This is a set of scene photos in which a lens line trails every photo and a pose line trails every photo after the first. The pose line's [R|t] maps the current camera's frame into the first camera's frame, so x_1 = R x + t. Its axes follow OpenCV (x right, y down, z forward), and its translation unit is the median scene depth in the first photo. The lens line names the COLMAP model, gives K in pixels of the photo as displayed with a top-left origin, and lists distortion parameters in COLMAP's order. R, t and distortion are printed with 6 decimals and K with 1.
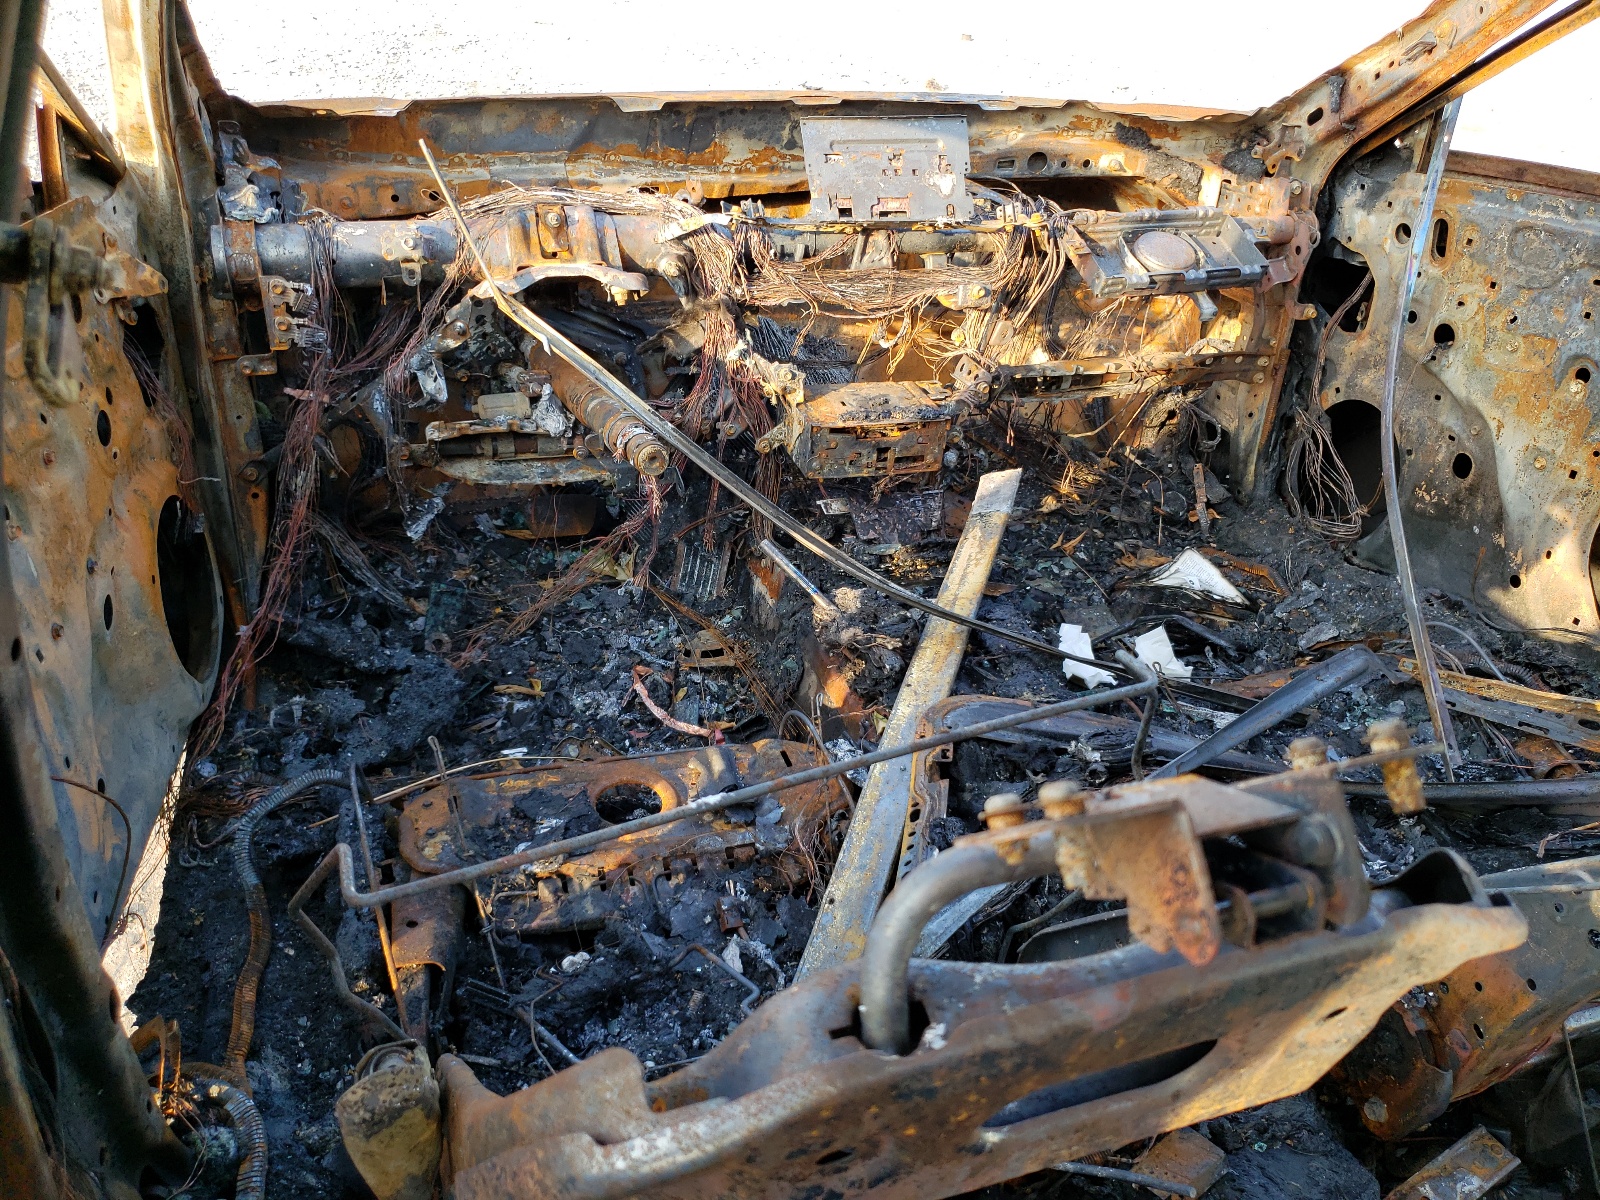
lens RADIAL K [[1194.8, 0, 800.0], [0, 1194.8, 600.0], [0, 0, 1]] dist [0.003780, 0.002080]
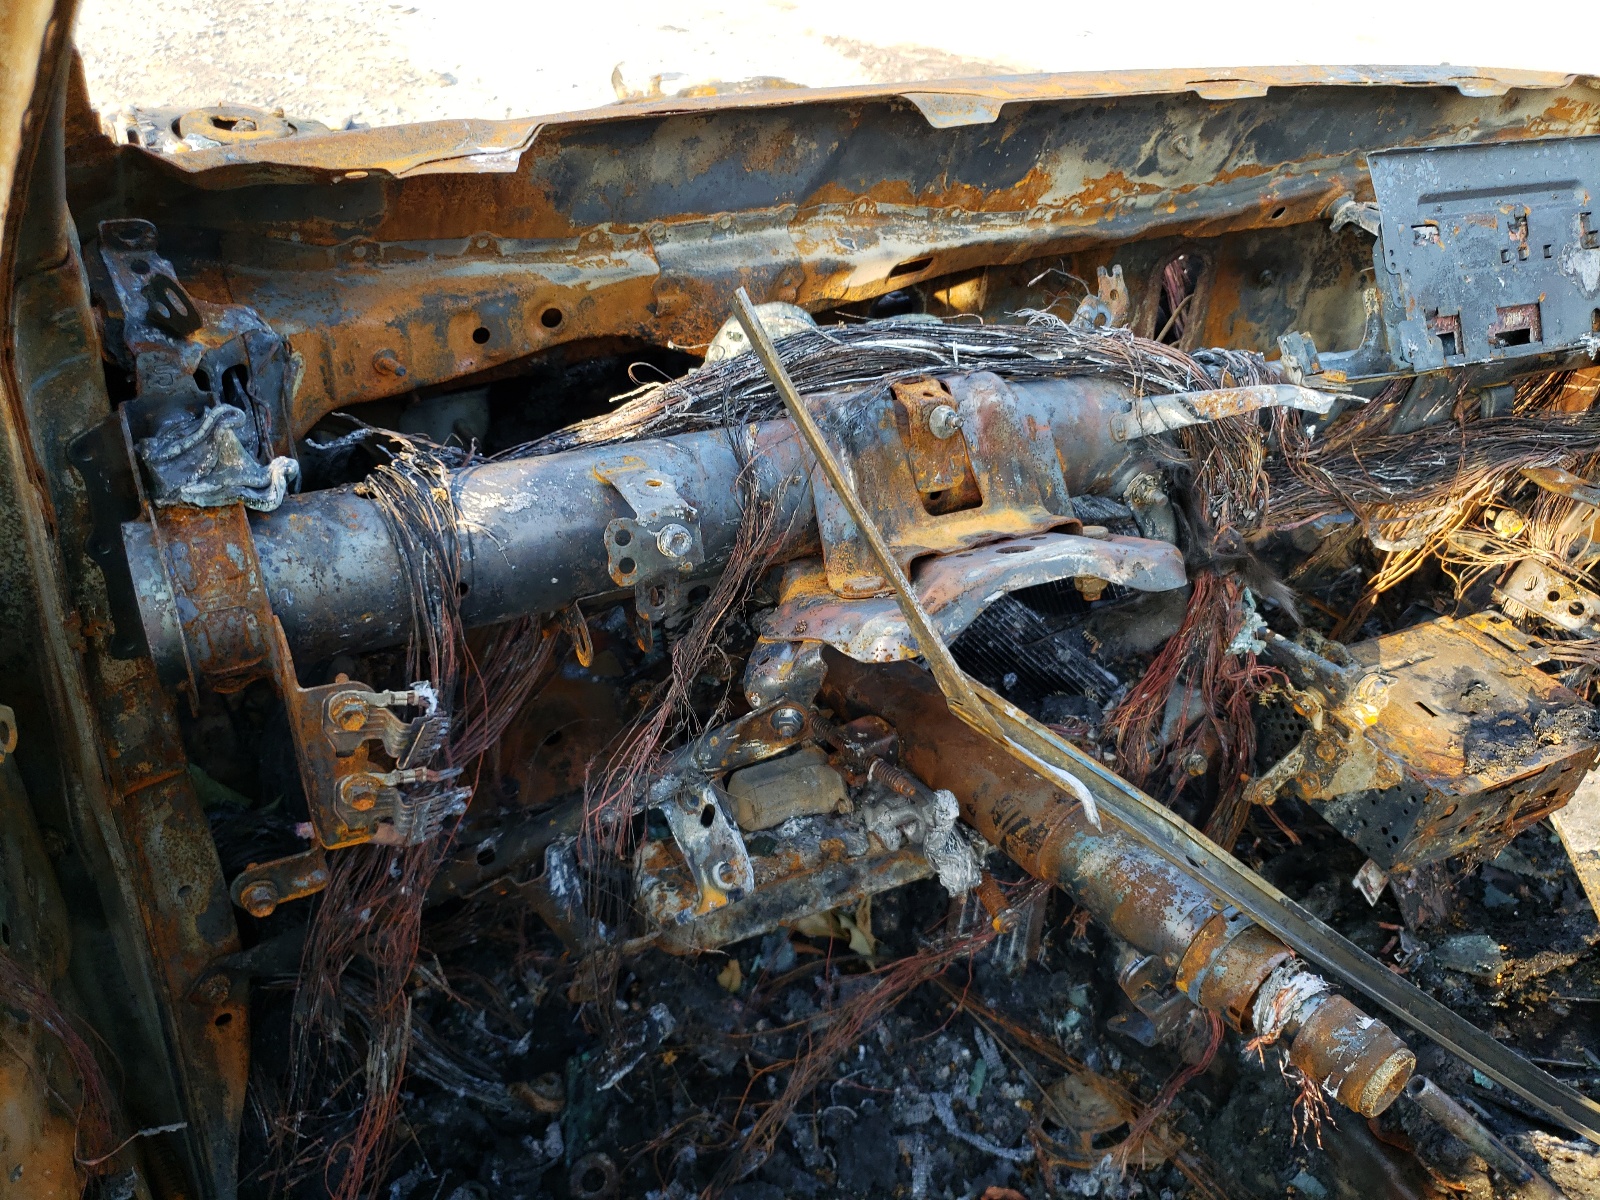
lens RADIAL K [[1220.8, 0, 800.0], [0, 1220.8, 600.0], [0, 0, 1]] dist [-0.005685, -0.002177]
pose [[0.984374, -0.077913, 0.157918, -0.296702], [0.068137, 0.995463, 0.066409, -0.255238], [-0.162376, -0.054612, 0.985217, 0.512780]]
